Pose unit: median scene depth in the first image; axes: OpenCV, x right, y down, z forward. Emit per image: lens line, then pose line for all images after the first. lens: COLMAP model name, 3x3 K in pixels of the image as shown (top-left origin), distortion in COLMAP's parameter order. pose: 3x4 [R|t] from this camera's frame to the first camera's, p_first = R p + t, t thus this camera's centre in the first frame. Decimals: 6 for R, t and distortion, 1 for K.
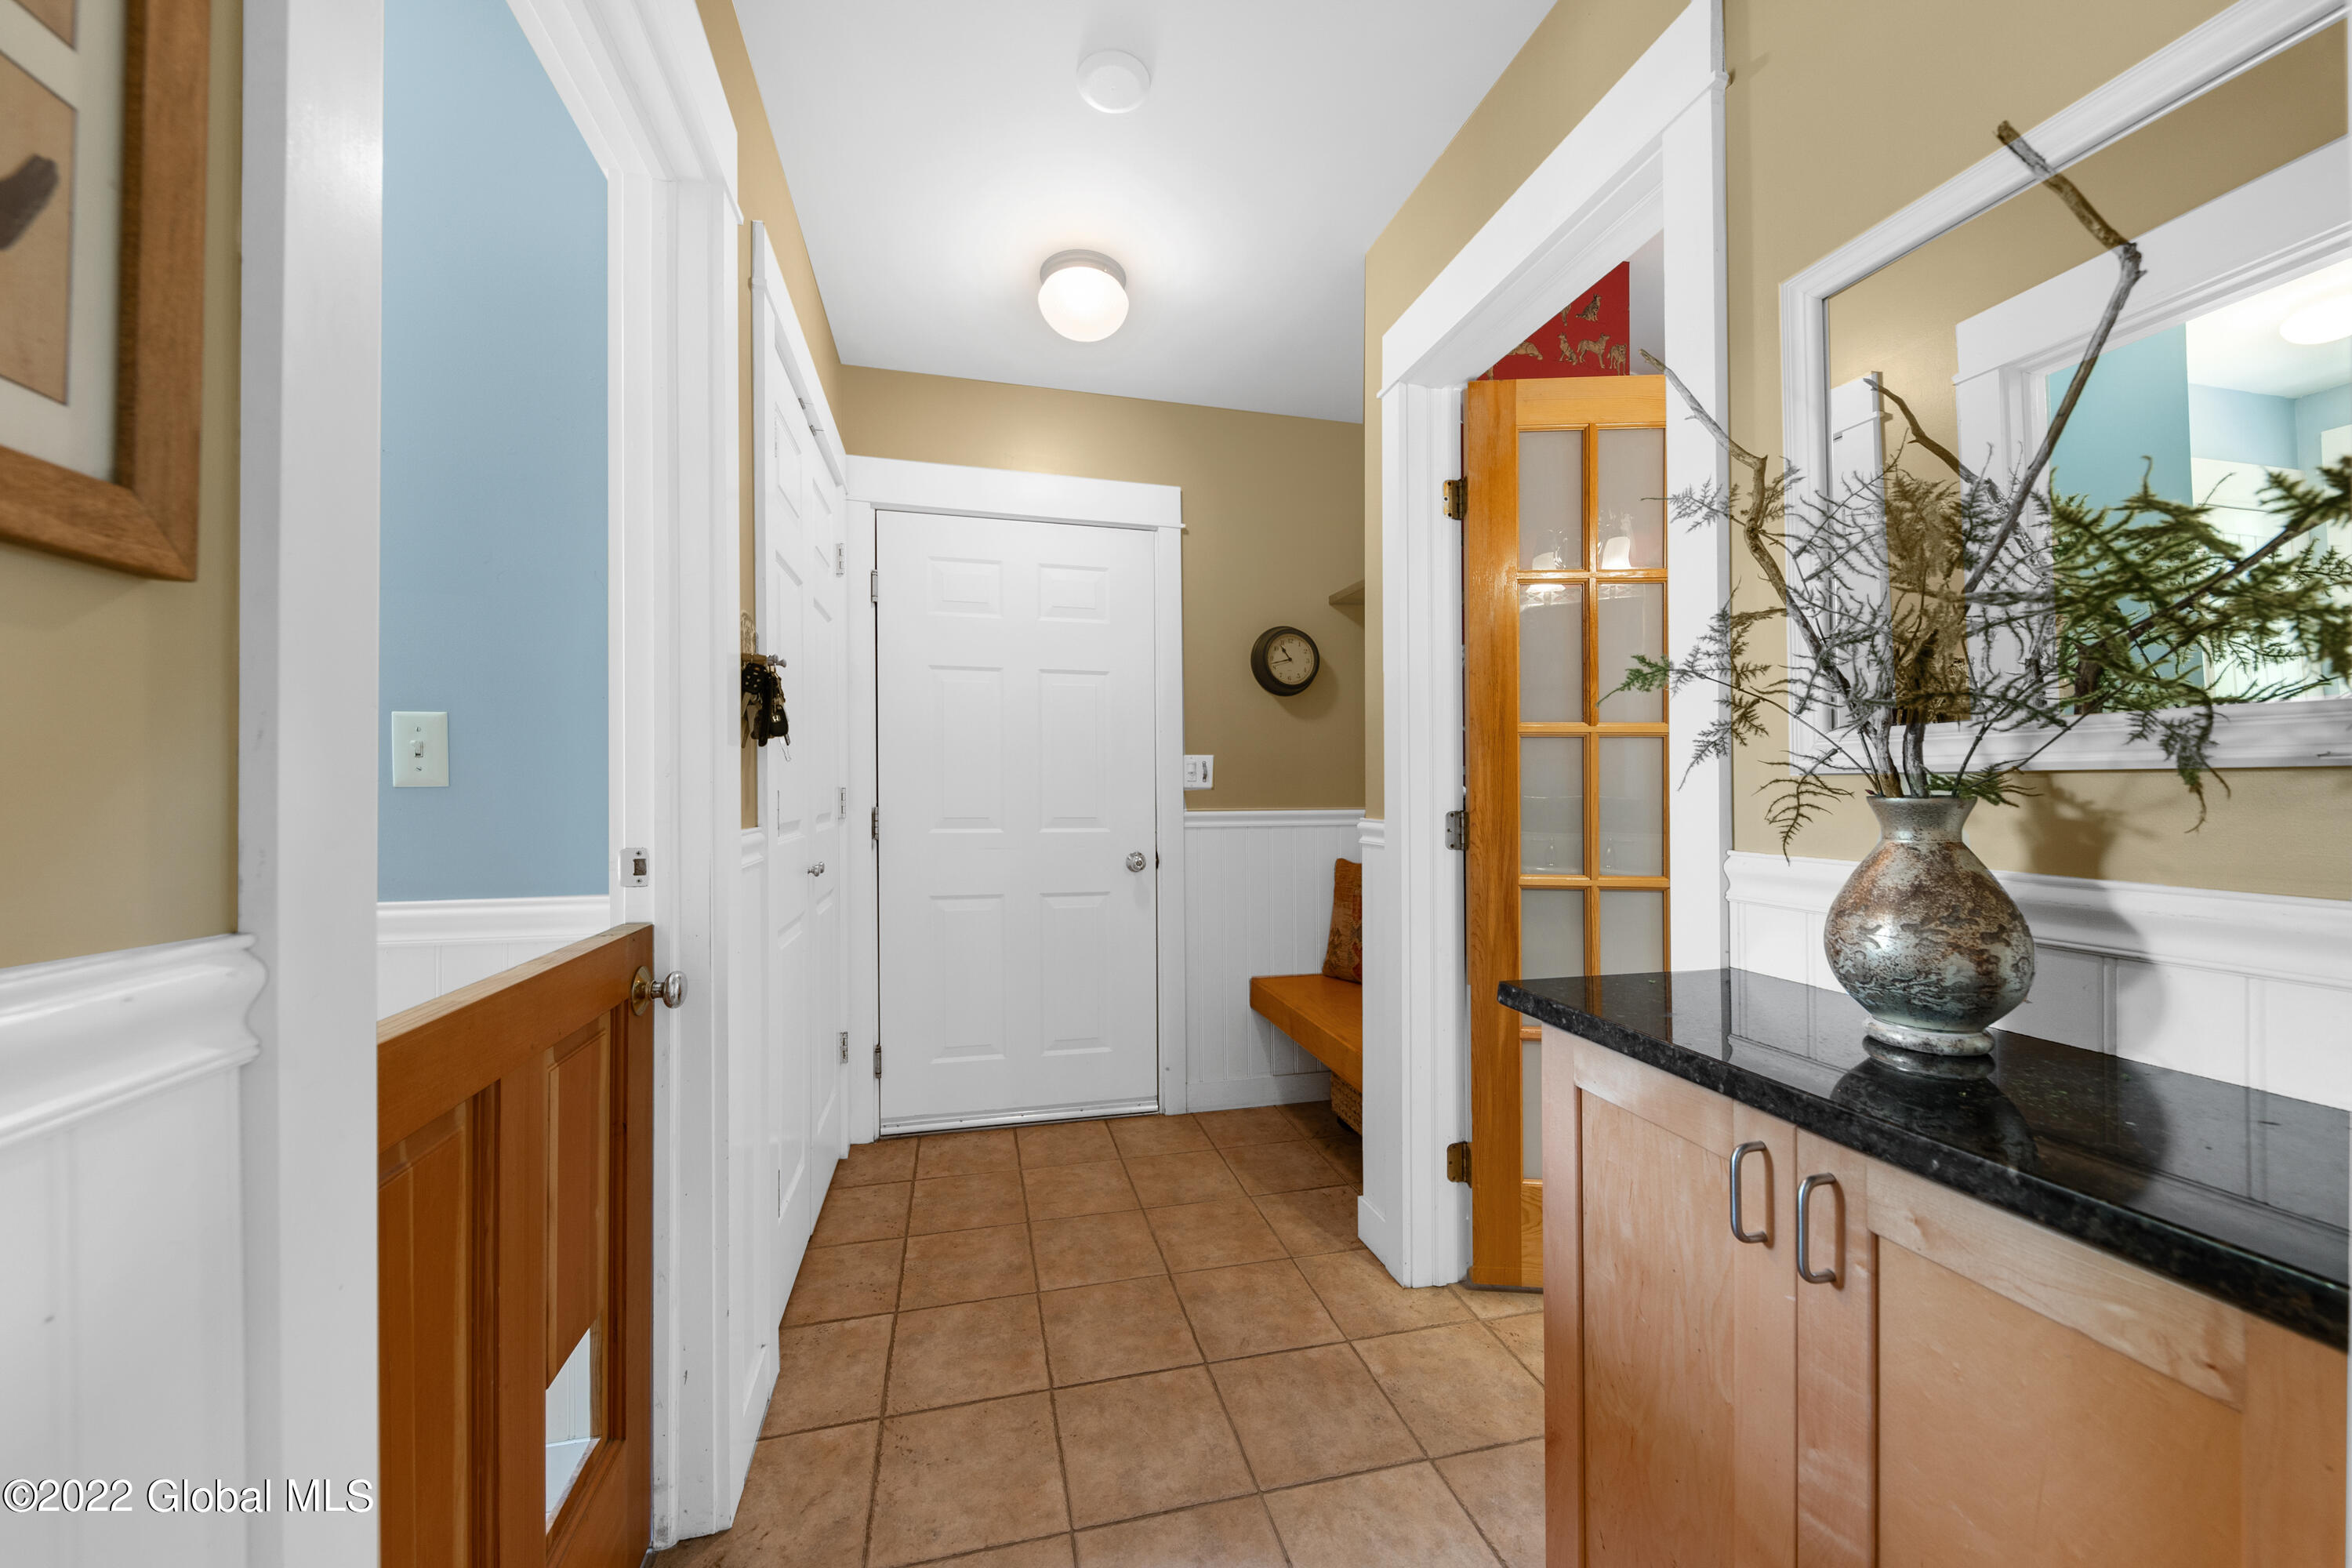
lens RADIAL K [[820.7, 0, 1160.8], [0, 820.7, 782.6], [0, 0, 1]] dist [-0.002994, -0.000336]
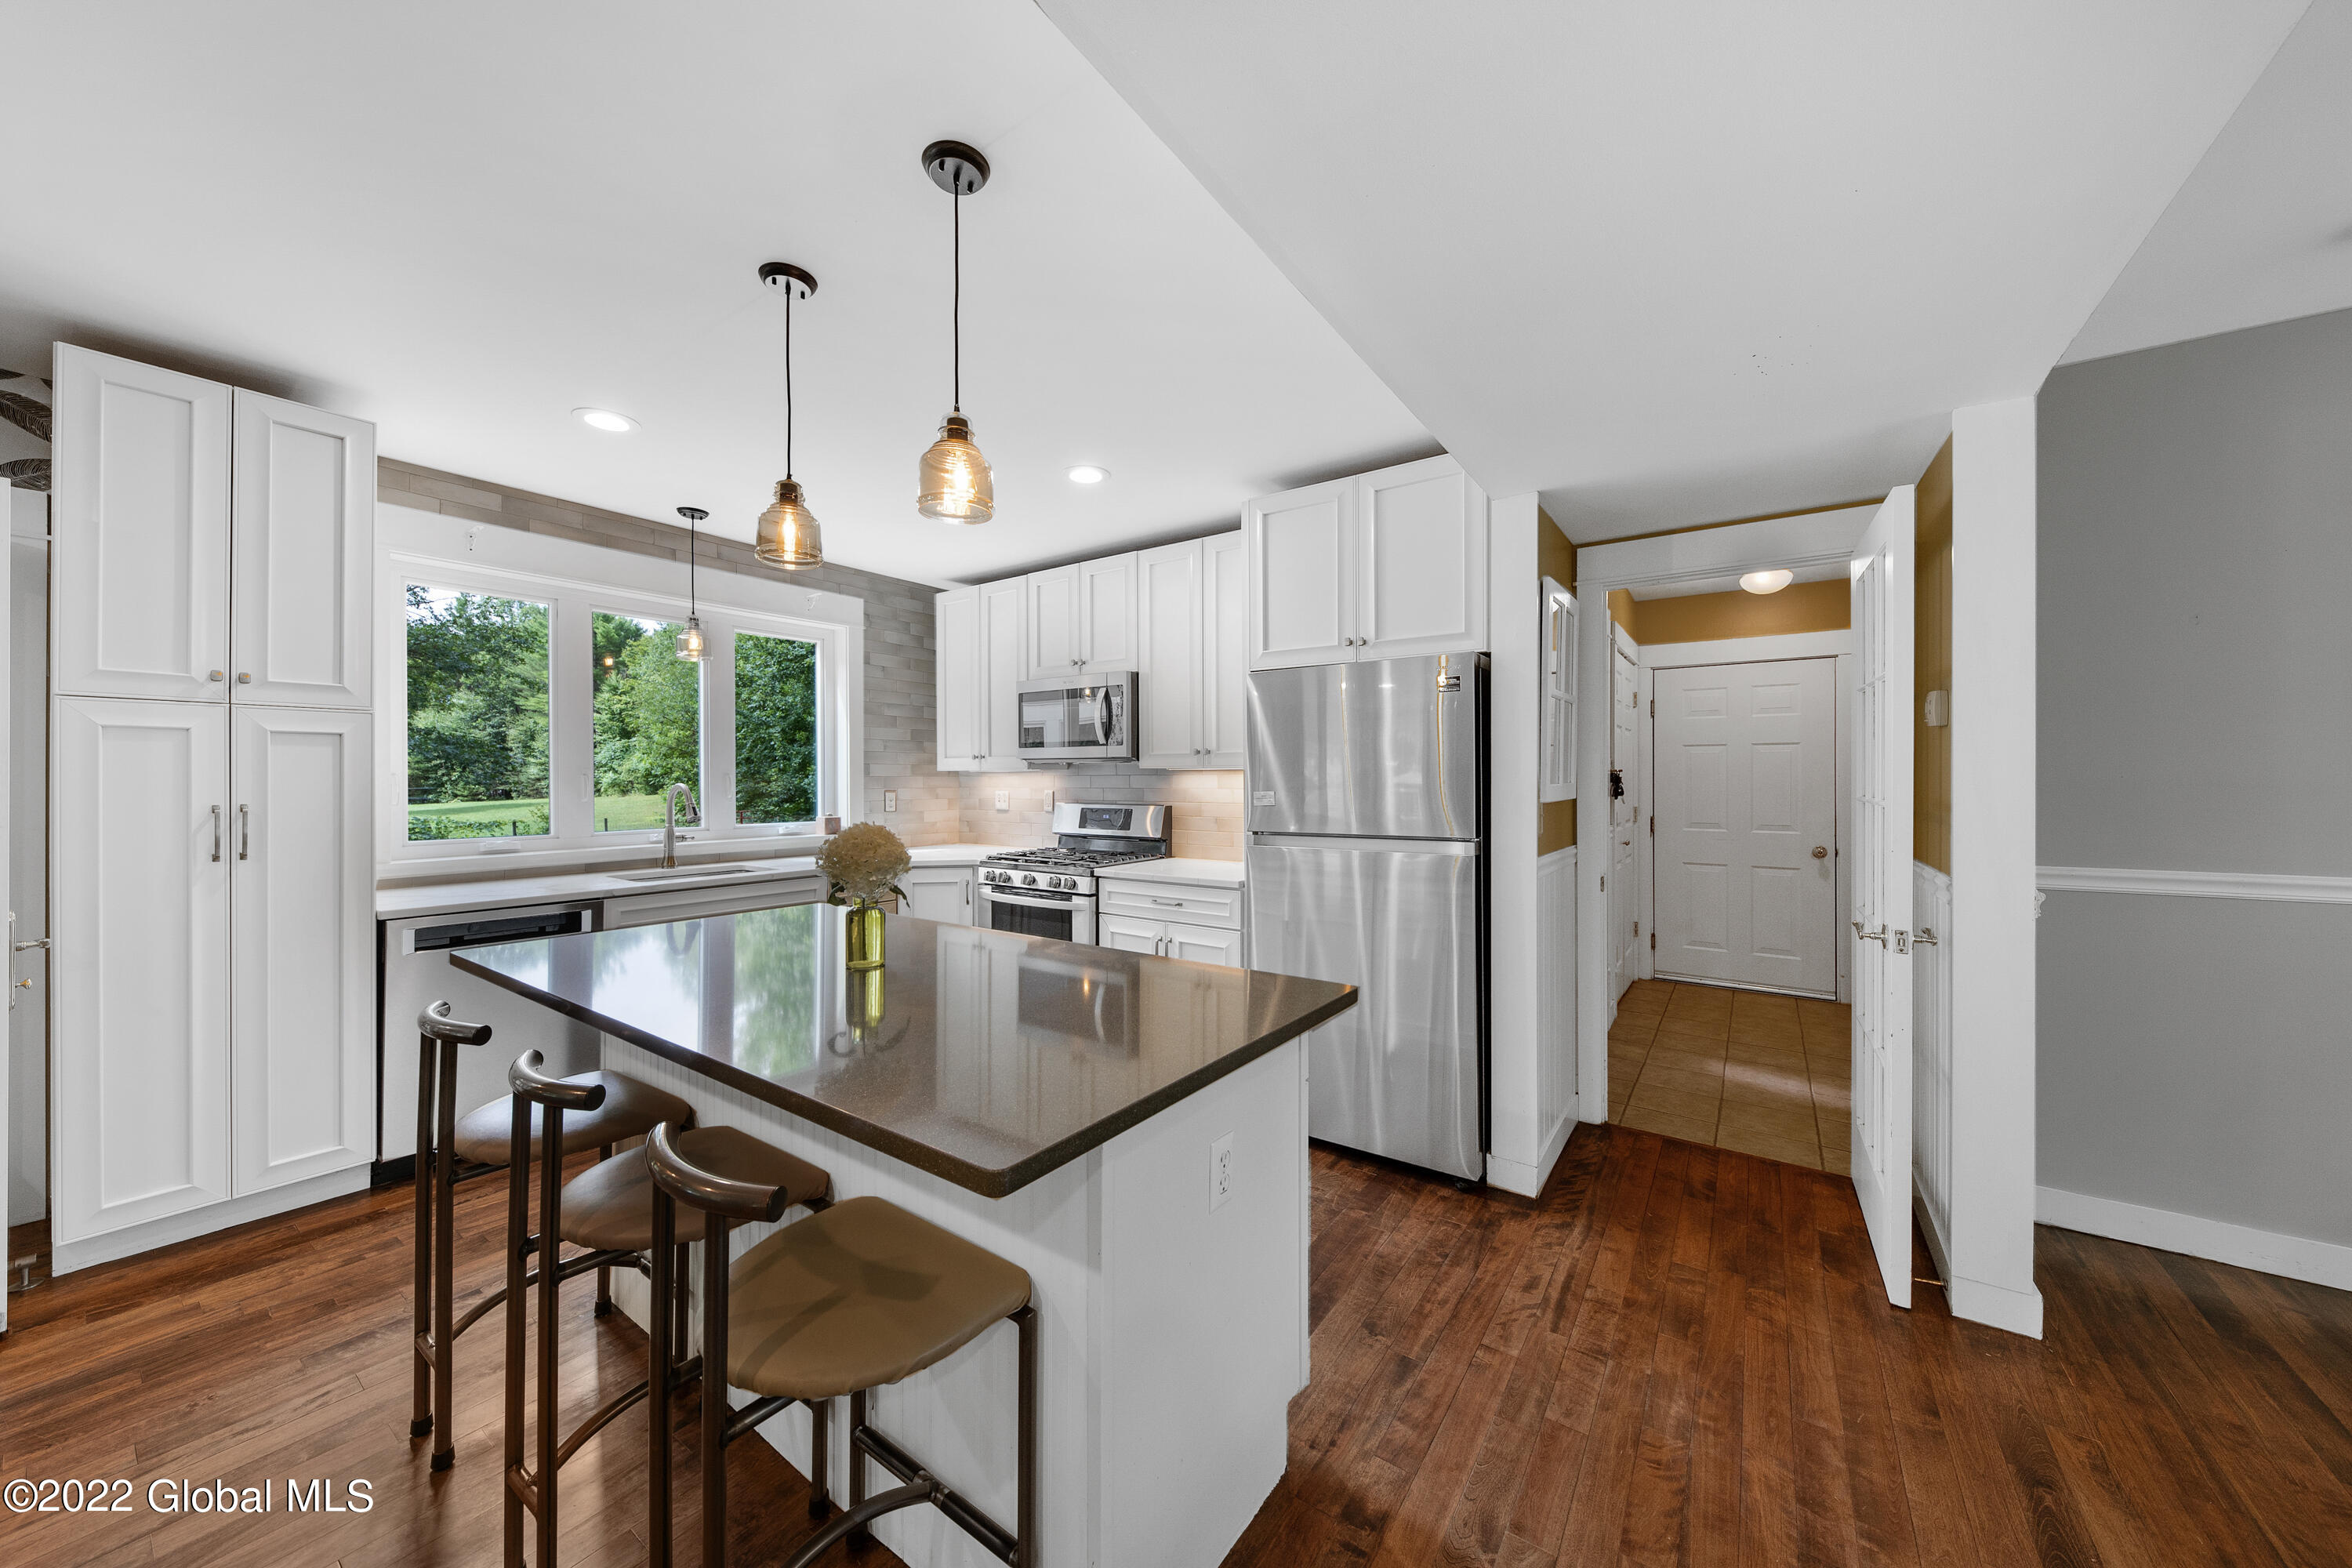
lens RADIAL K [[820.7, 0, 1160.4], [0, 820.7, 787.0], [0, 0, 1]] dist [-0.002994, -0.000336]
pose [[0.650414, 0.004876, -0.759565, 0.570795], [0.005484, 0.999923, 0.011116, -0.101483], [0.759560, -0.011396, 0.650337, -1.766947]]
